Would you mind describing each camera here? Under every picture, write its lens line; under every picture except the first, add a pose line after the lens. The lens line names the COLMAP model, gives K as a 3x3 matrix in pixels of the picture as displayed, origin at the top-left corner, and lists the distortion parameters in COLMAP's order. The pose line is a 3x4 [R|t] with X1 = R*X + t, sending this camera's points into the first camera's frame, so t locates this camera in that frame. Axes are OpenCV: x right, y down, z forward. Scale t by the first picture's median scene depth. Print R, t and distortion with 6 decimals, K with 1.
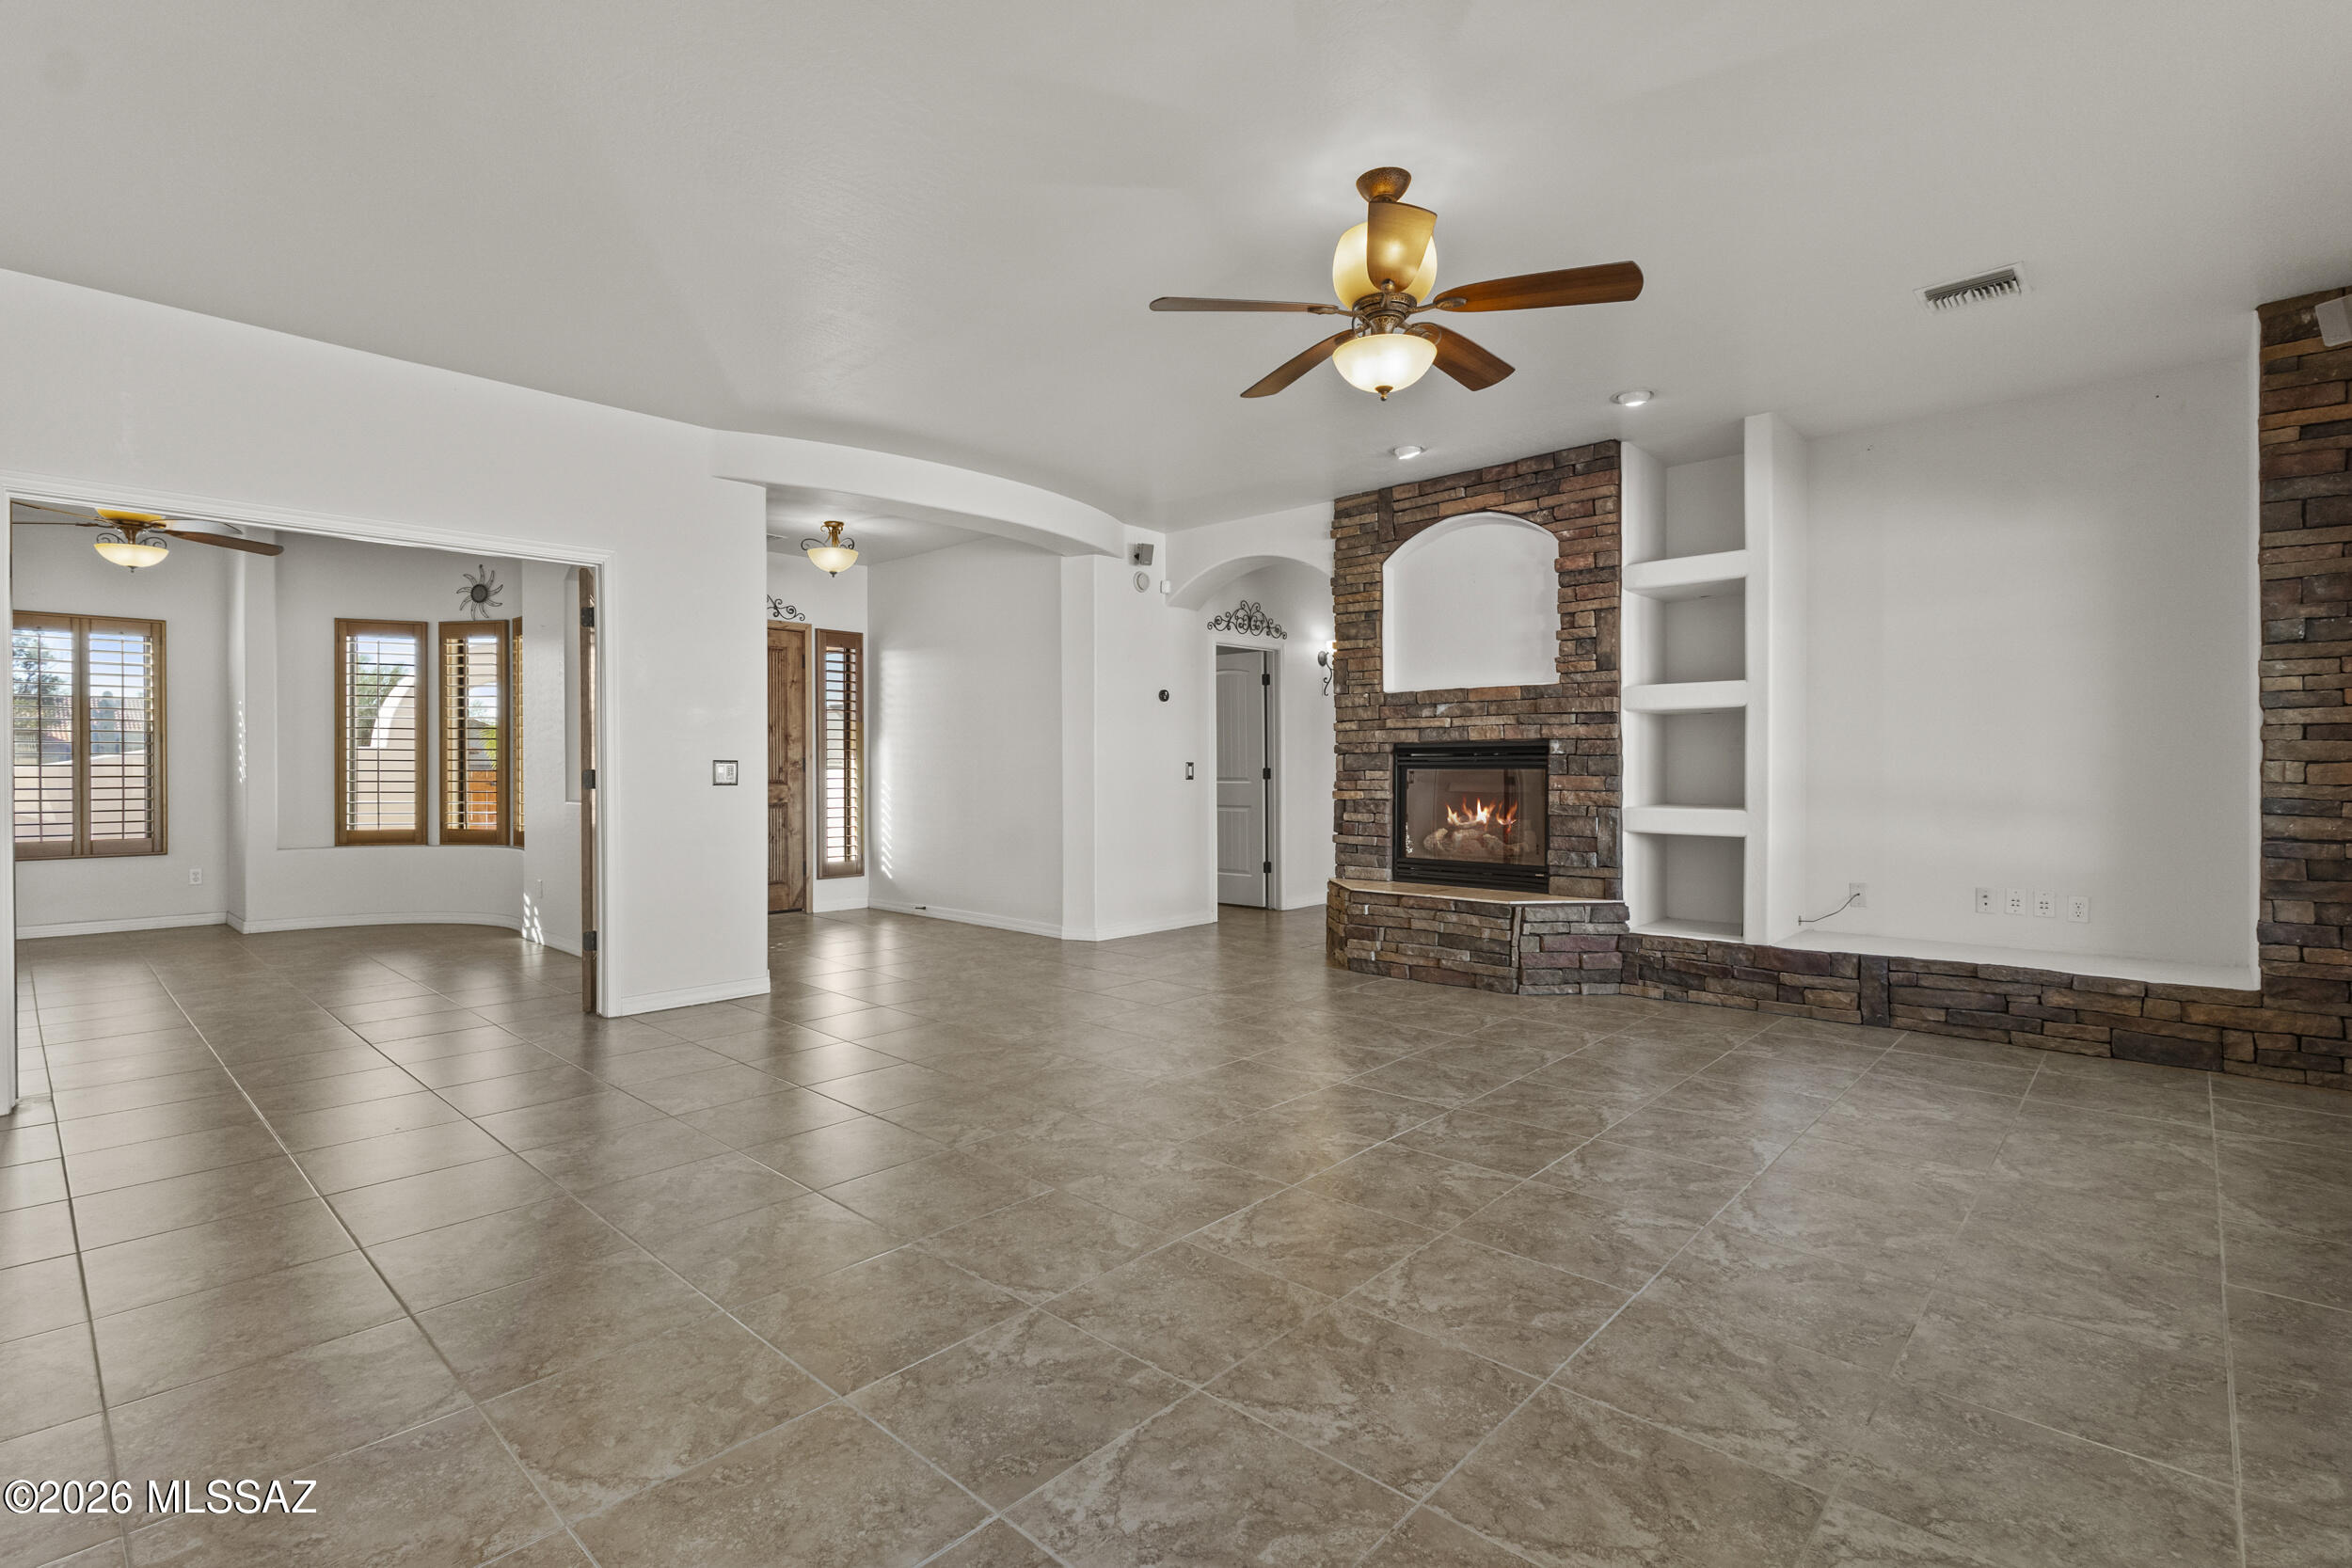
lens RADIAL K [[1089.9, 0, 1153.3], [0, 1089.9, 772.4], [0, 0, 1]] dist [0.008663, -0.001040]
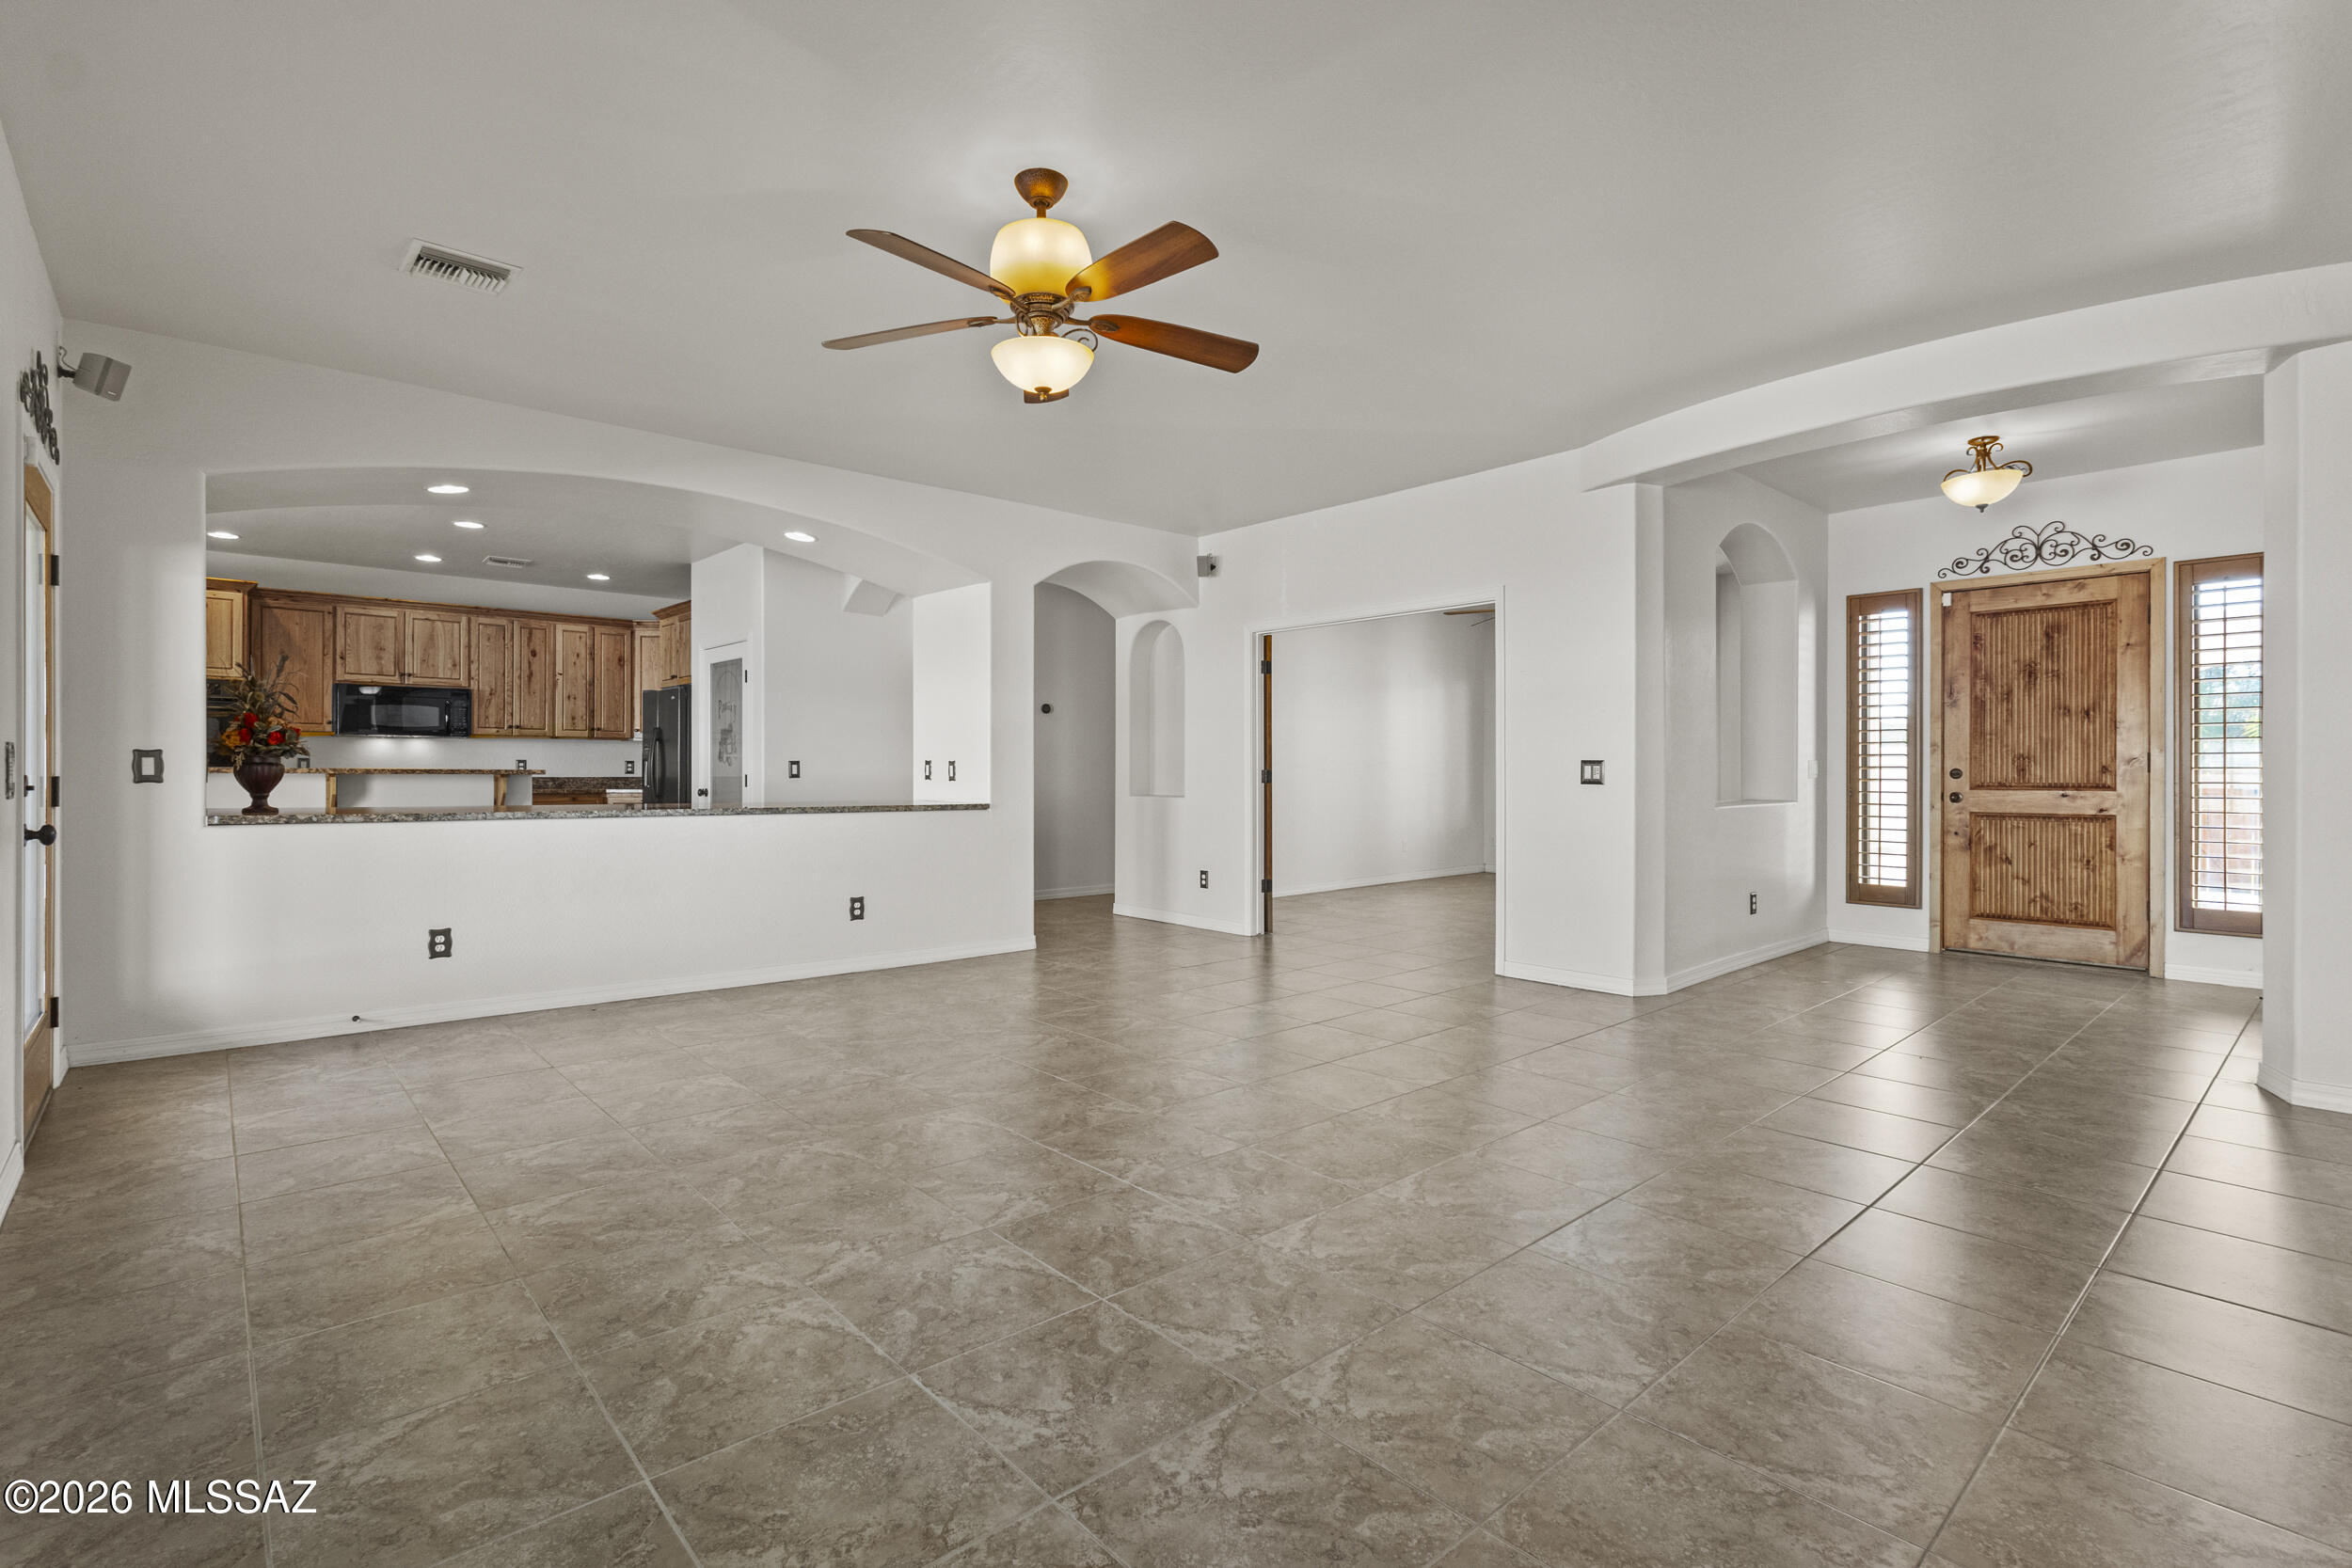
lens RADIAL K [[1089.9, 0, 1165.1], [0, 1089.9, 774.3], [0, 0, 1]] dist [0.008663, -0.001040]
pose [[-0.094357, 0.008361, -0.995503, 0.687004], [-0.005158, 0.999947, 0.008887, -0.003977], [0.995525, 0.005973, -0.094309, 0.694954]]
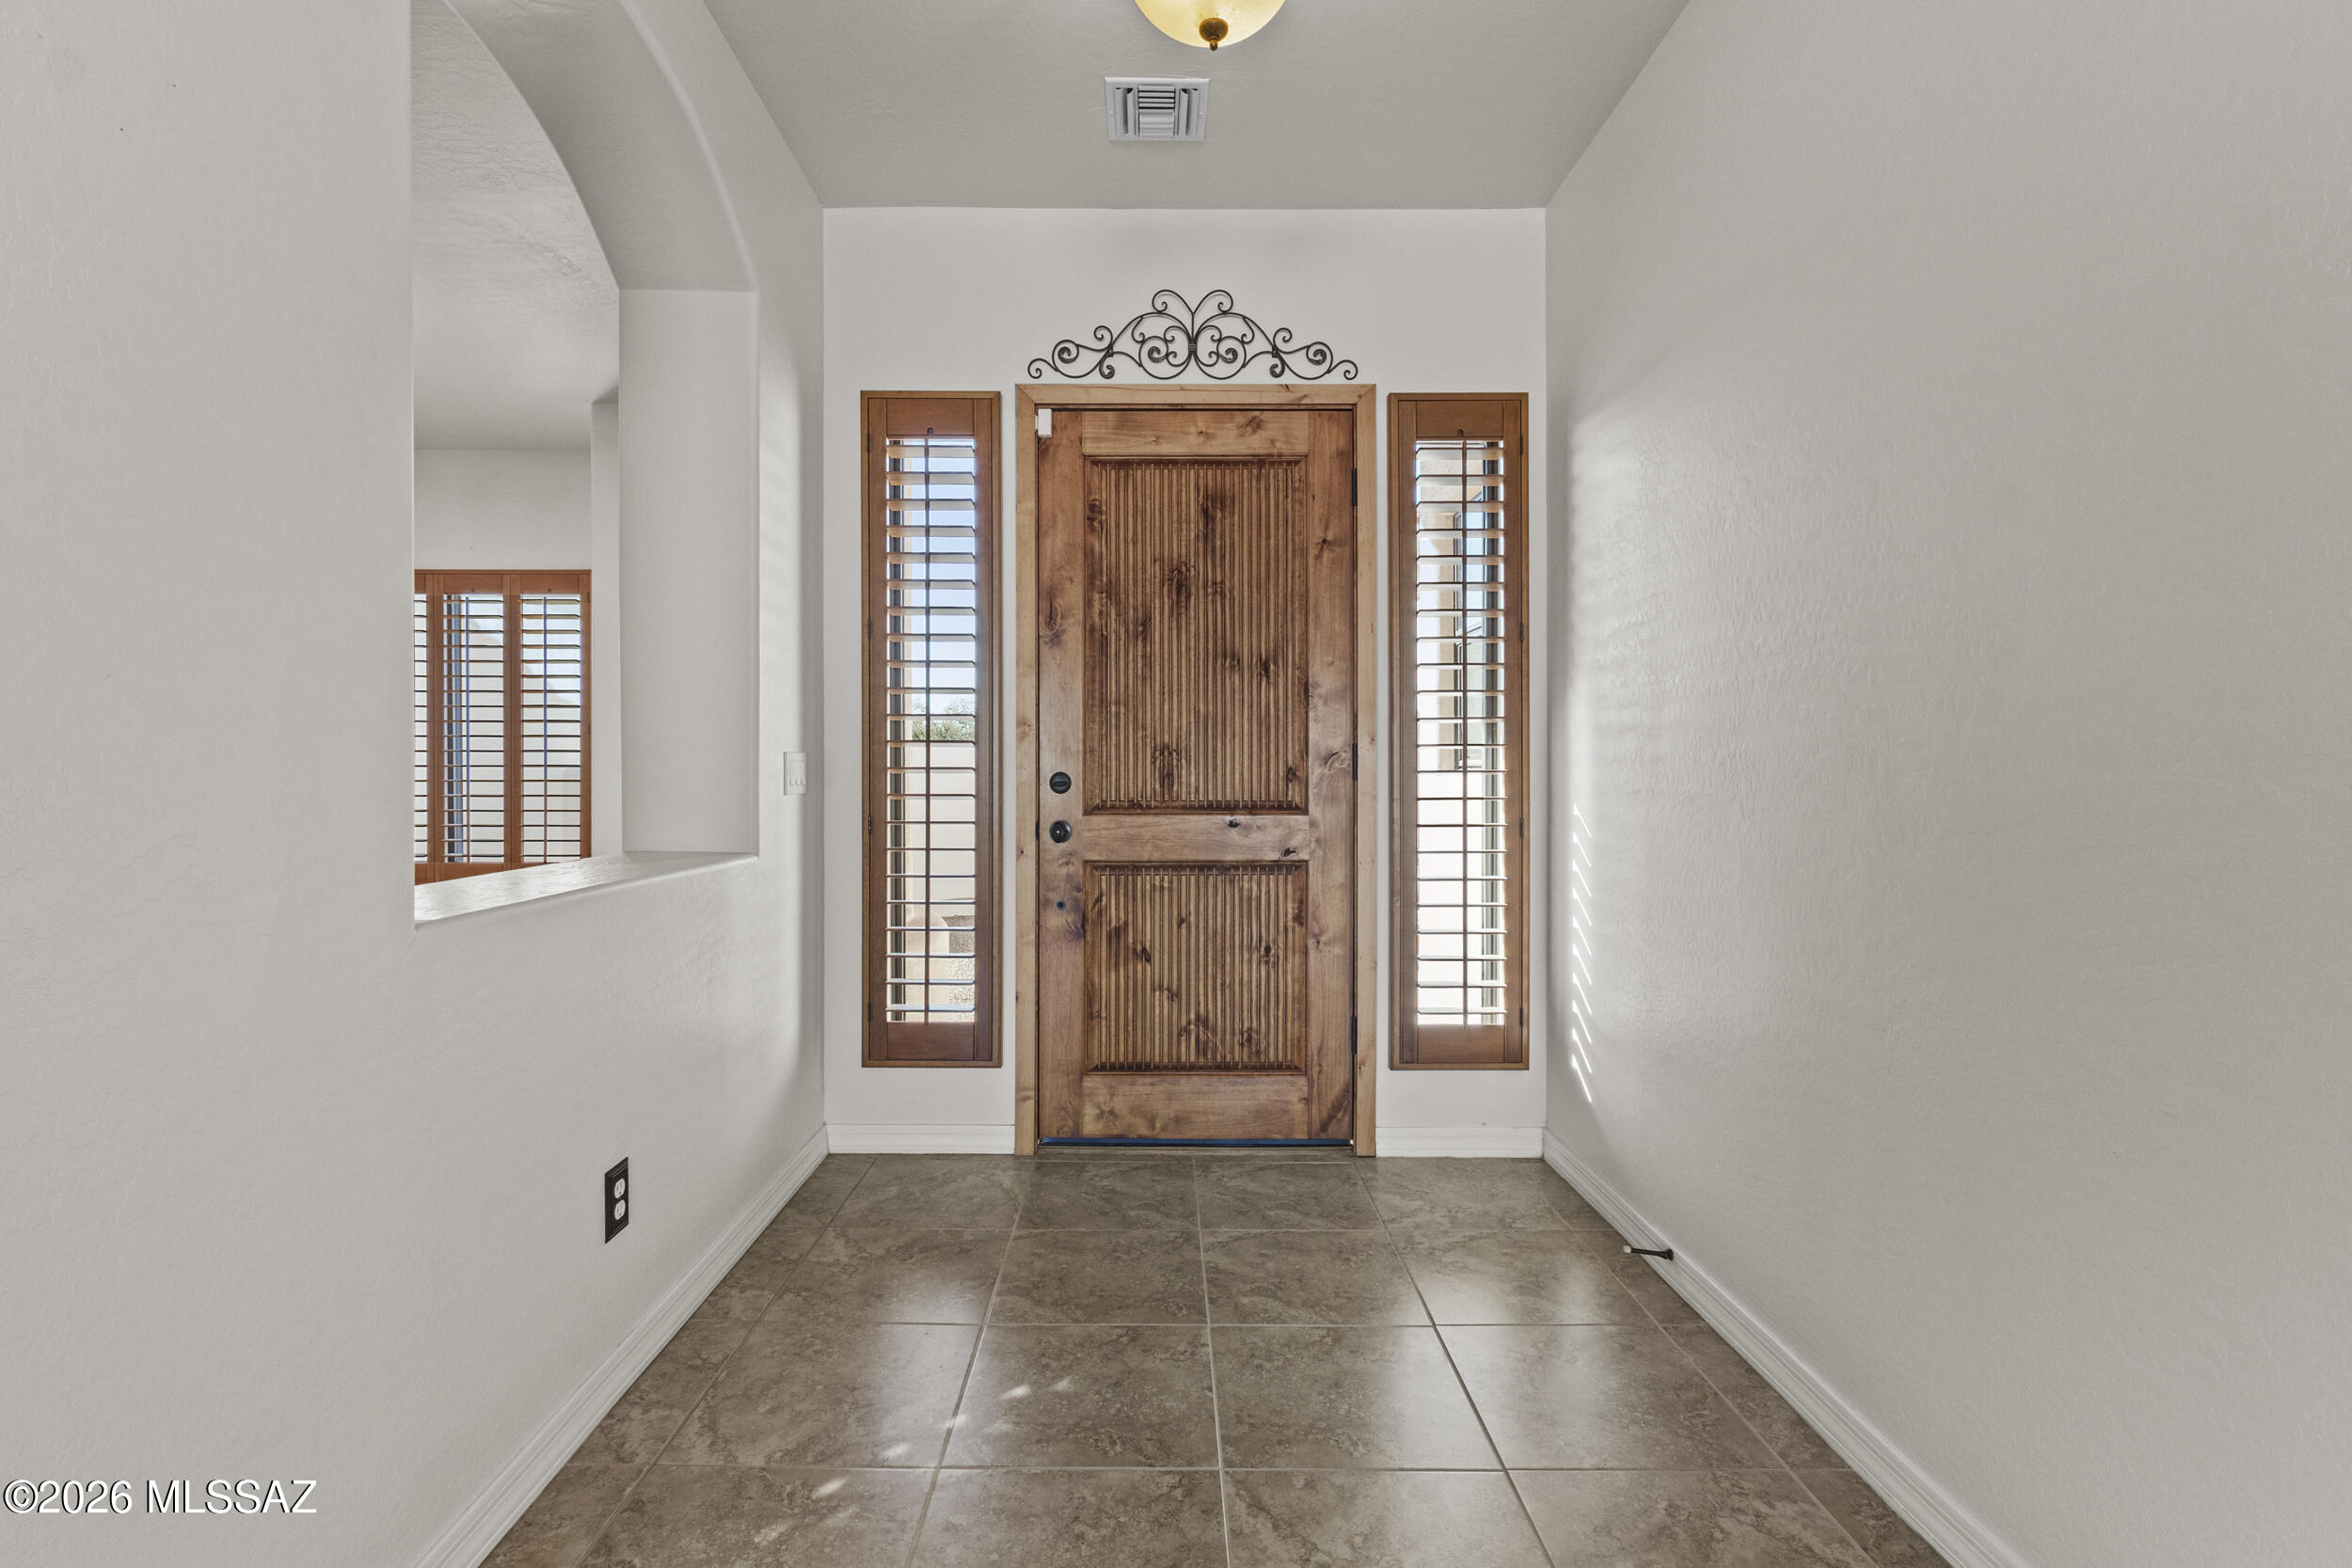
lens RADIAL K [[1089.9, 0, 1167.5], [0, 1089.9, 779.7], [0, 0, 1]] dist [0.008663, -0.001040]
pose [[0.686177, 0.006768, -0.727403, -0.141545], [-0.006539, 0.999974, 0.003135, -0.002350], [0.727405, 0.002605, 0.686203, 1.094024]]
